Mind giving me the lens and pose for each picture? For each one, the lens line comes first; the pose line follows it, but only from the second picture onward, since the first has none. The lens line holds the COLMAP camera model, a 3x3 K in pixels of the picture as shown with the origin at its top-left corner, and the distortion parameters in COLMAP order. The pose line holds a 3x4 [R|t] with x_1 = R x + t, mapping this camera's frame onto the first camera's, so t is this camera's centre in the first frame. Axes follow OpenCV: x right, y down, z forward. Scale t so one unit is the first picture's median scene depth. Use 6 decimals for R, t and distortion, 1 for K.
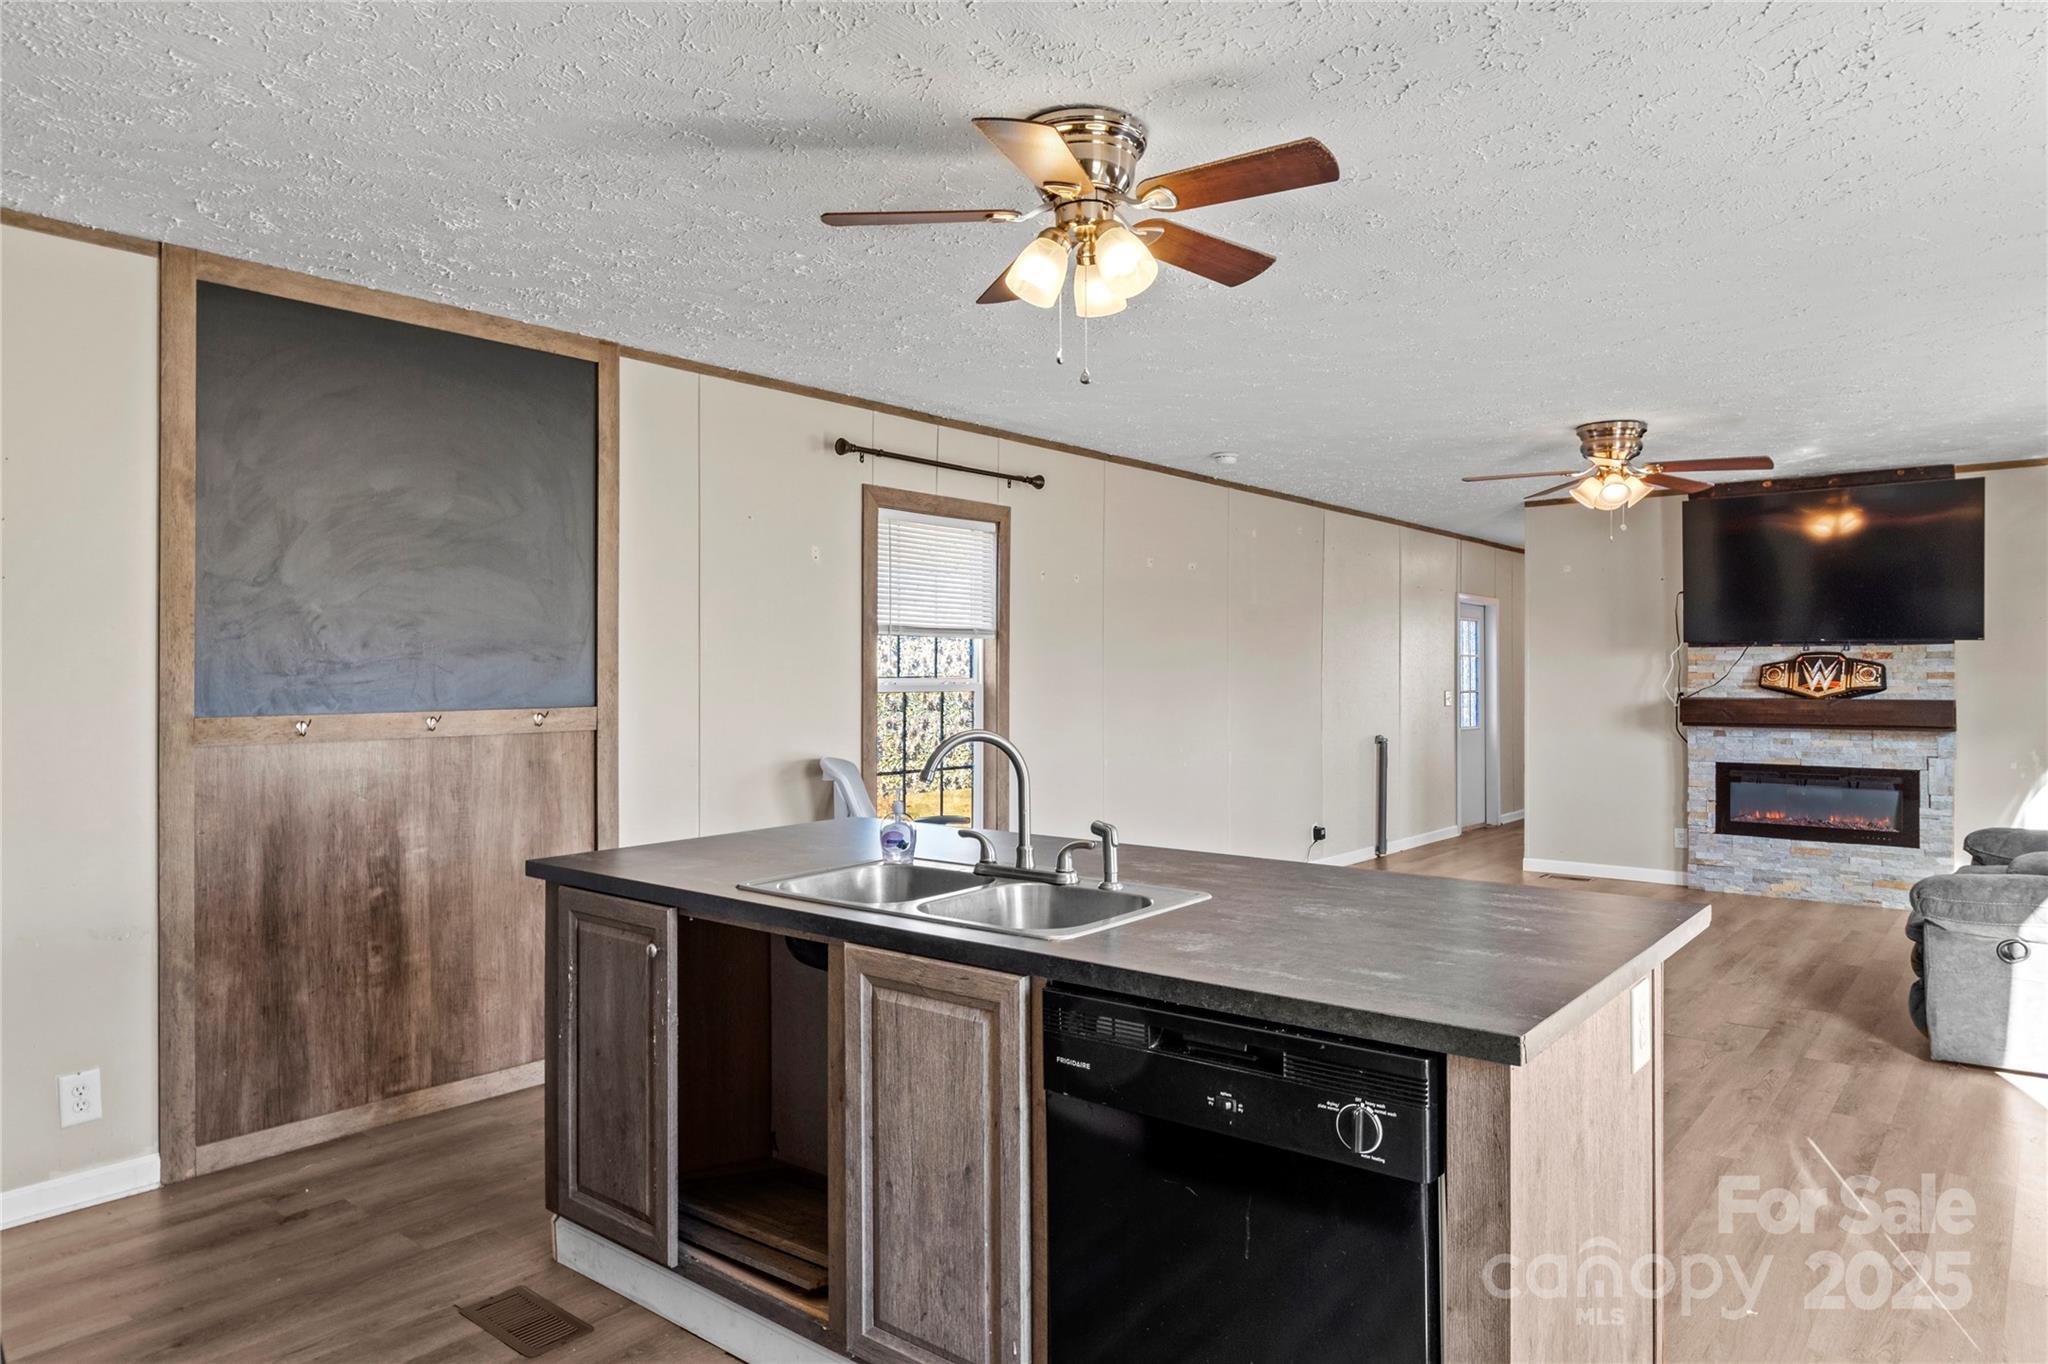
lens RADIAL K [[1241.6, 0, 1029.7], [0, 1241.6, 664.3], [0, 0, 1]] dist [-0.011009, 0.003244]
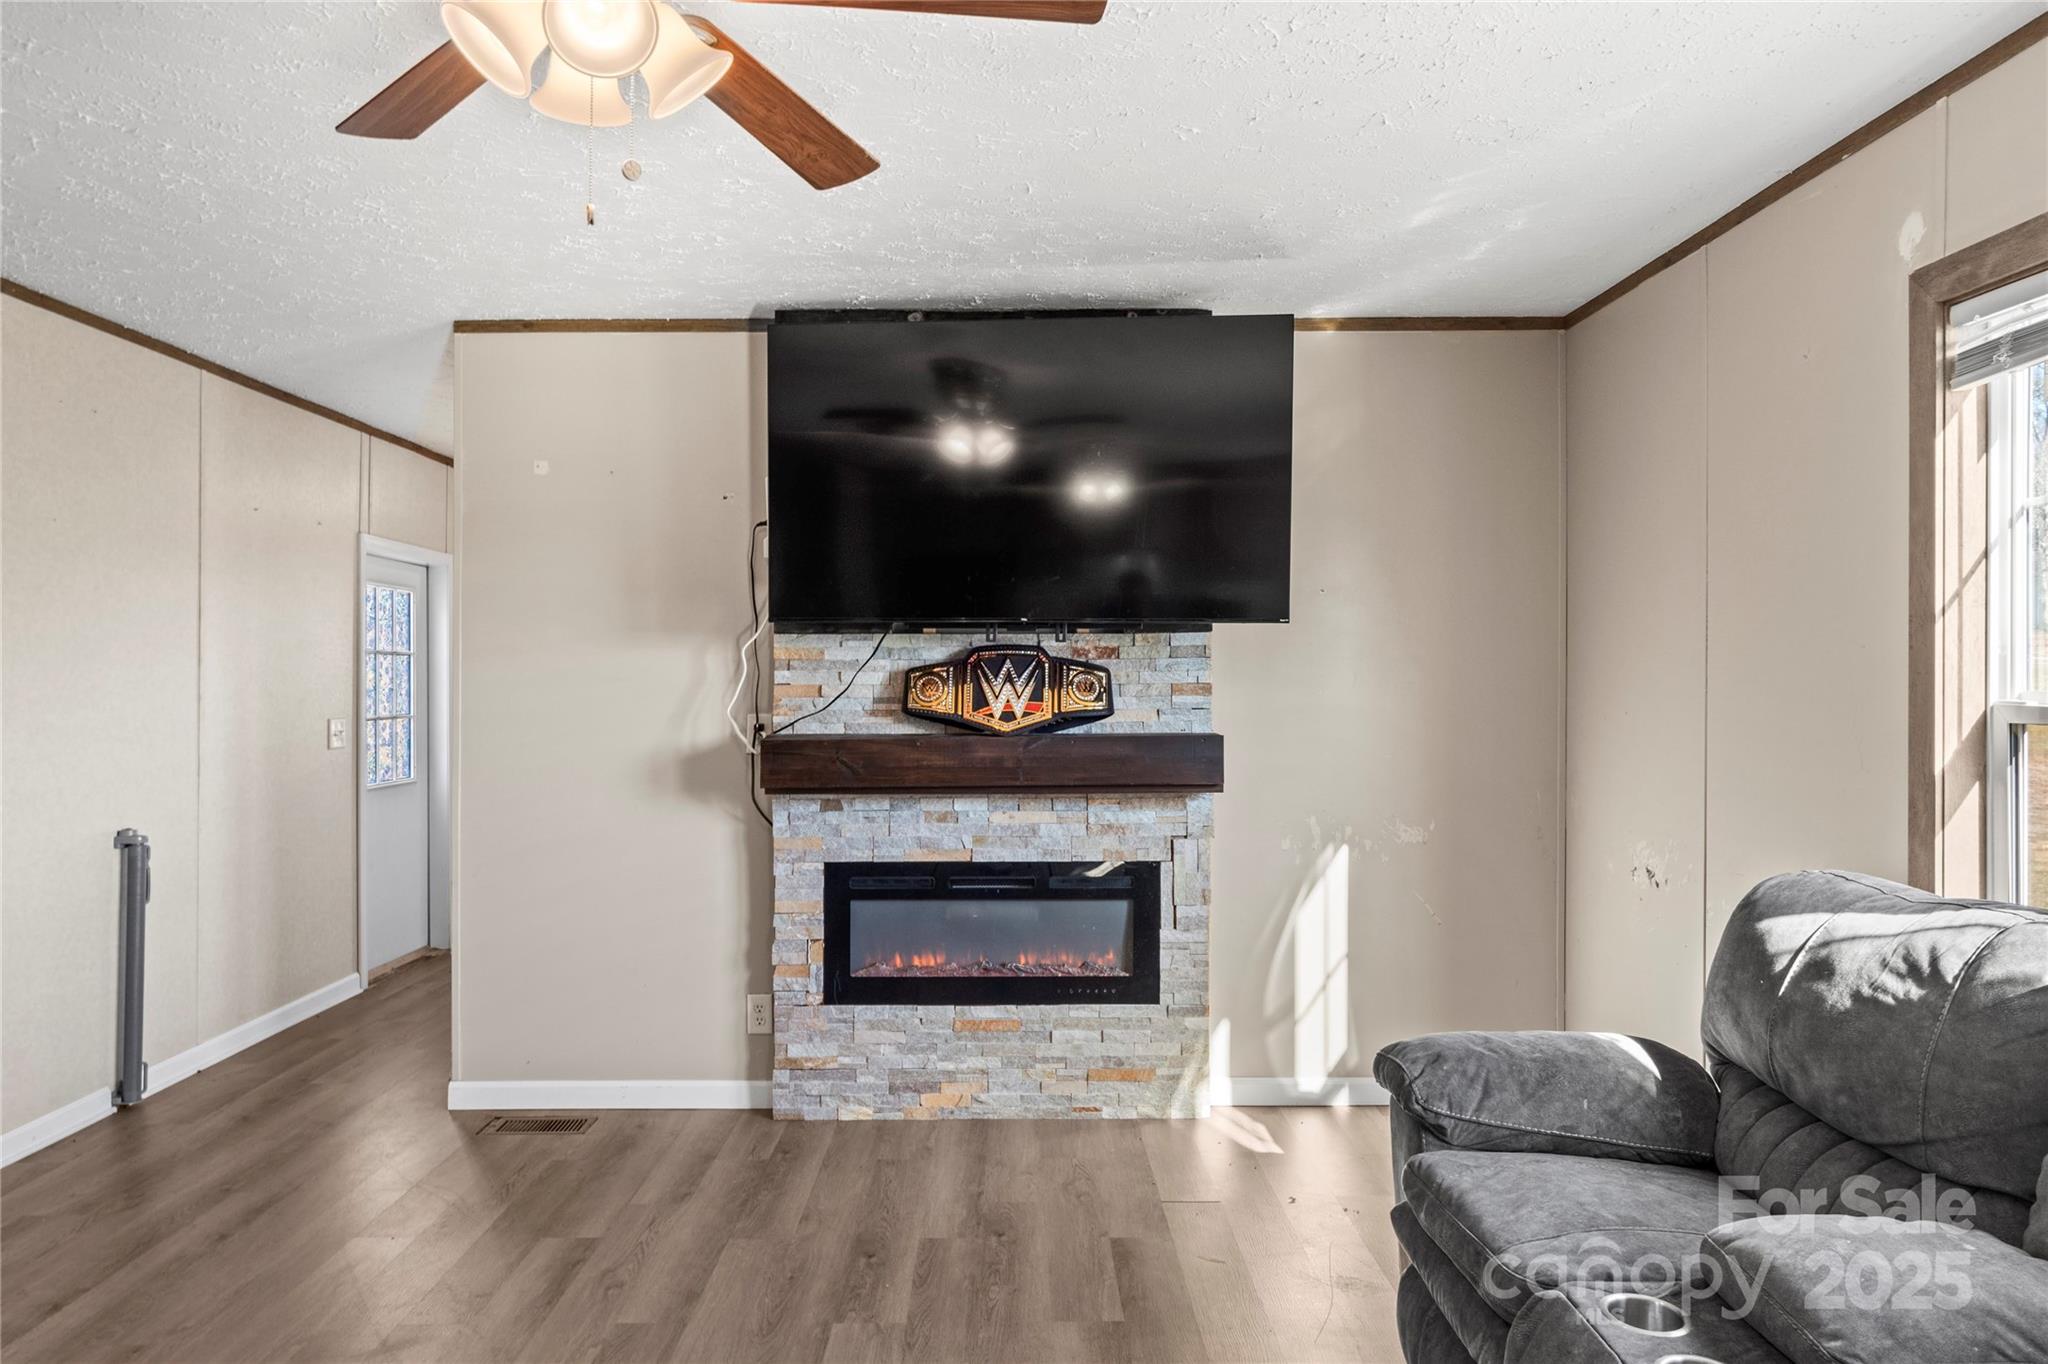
lens RADIAL K [[1241.6, 0, 1029.7], [0, 1241.6, 664.3], [0, 0, 1]] dist [-0.011009, 0.003244]
pose [[0.741671, 0.004878, 0.670746, 0.291946], [-0.001921, 0.999985, -0.005147, 0.000933], [-0.670761, 0.002529, 0.741669, 0.599141]]
